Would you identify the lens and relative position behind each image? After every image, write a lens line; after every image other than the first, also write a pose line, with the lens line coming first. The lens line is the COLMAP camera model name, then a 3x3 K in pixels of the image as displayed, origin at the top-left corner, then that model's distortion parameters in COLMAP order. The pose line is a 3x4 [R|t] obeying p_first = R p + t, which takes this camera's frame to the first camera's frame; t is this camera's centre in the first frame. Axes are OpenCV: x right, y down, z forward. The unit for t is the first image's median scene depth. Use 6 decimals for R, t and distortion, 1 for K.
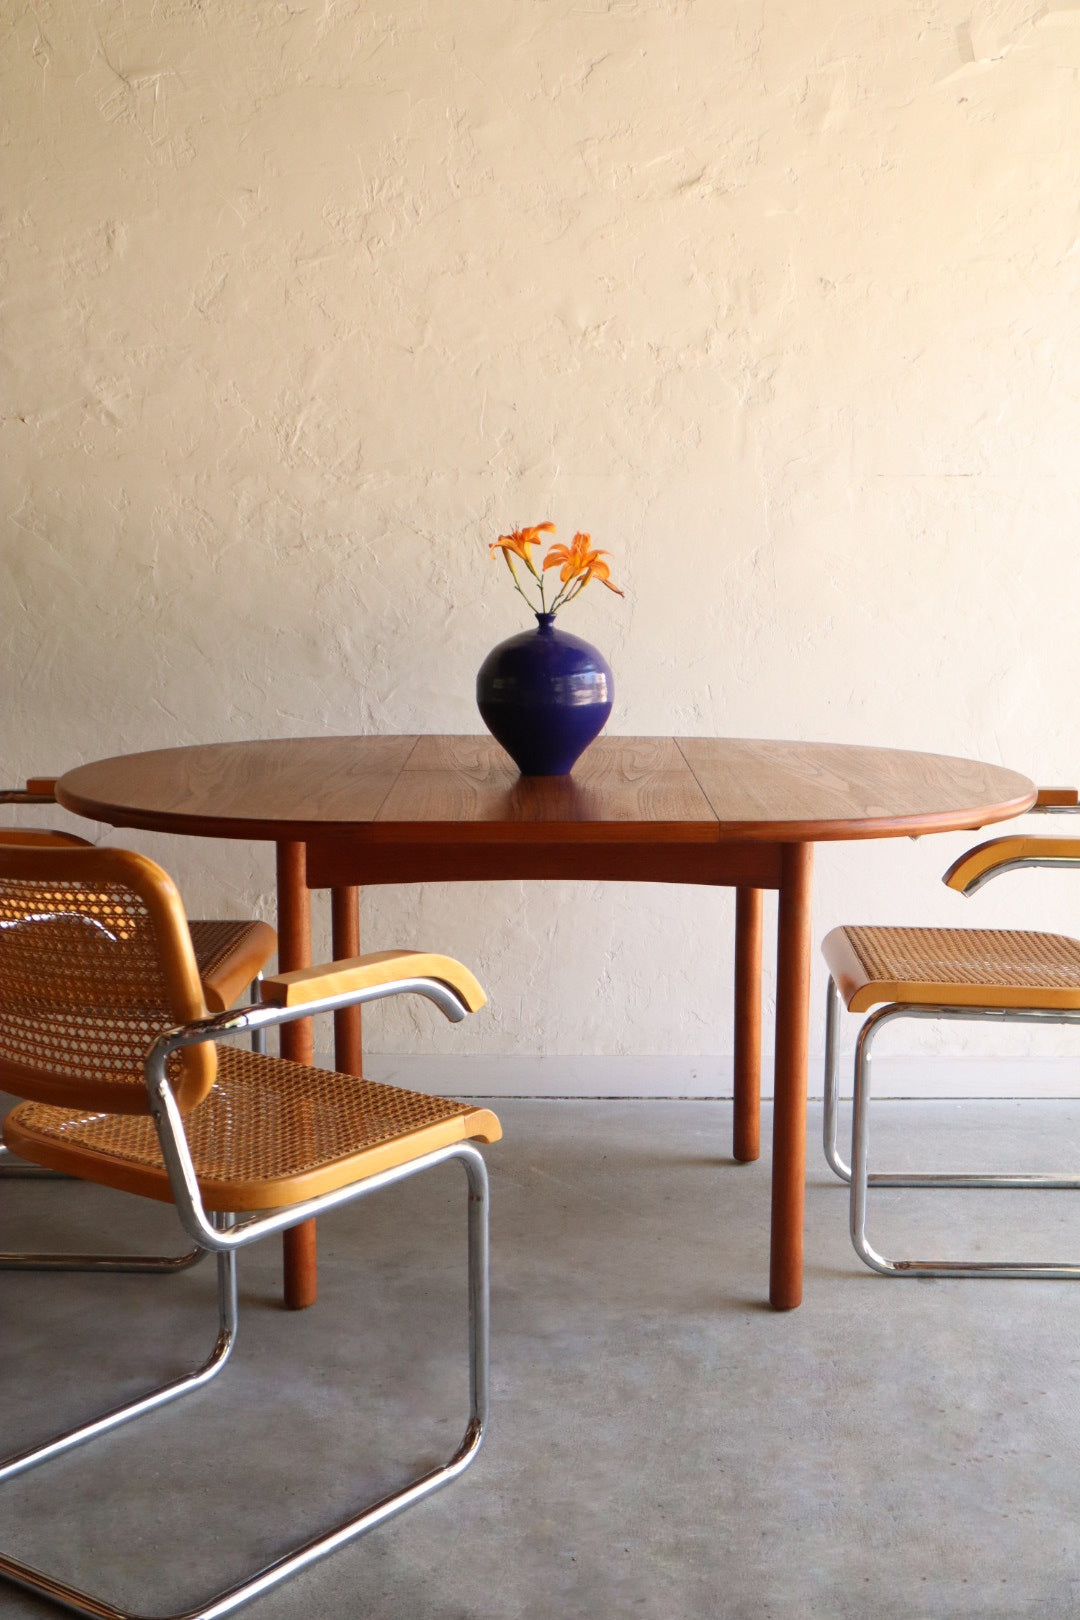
lens RADIAL K [[2057.3, 0, 551.8], [0, 2057.3, 813.8], [0, 0, 1]] dist [-0.028106, 0.000000]
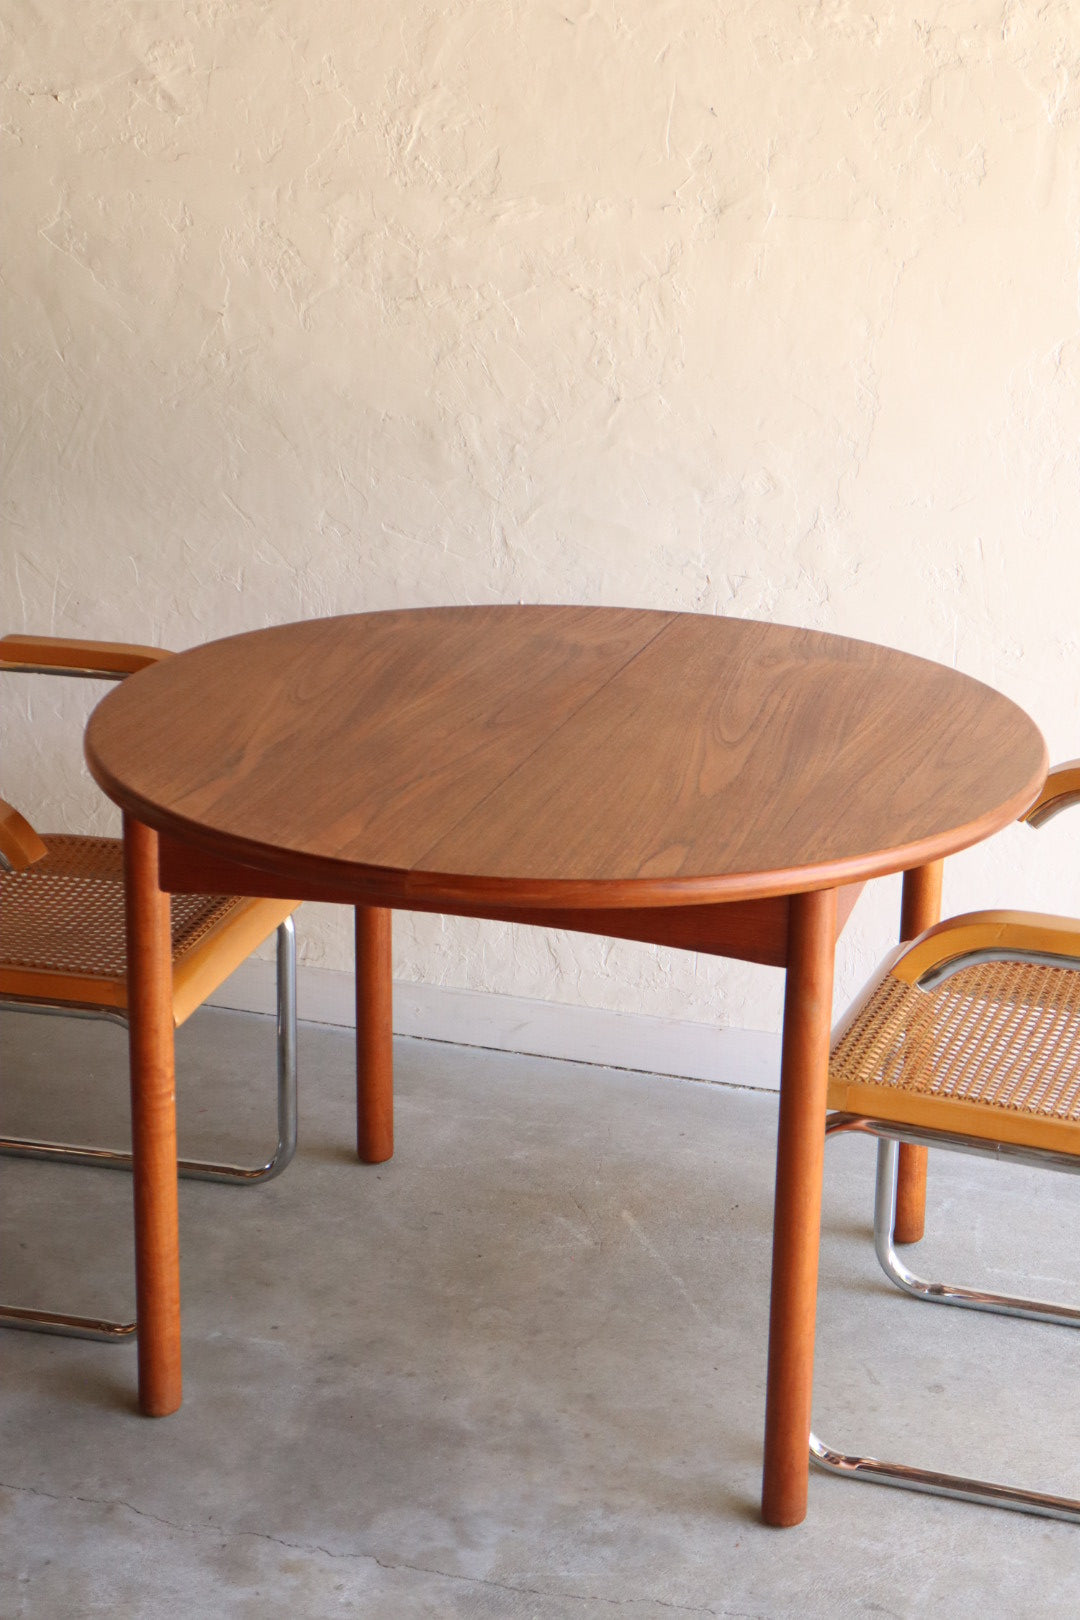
lens RADIAL K [[2922.2, 0, 542.2], [0, 2922.2, 813.3], [0, 0, 1]] dist [0.105522, 0.000000]
pose [[0.954555, 0.106861, -0.278220, 0.222281], [-0.057078, 0.981778, 0.181259, -0.143735], [0.292520, -0.157141, 0.943260, 0.034113]]
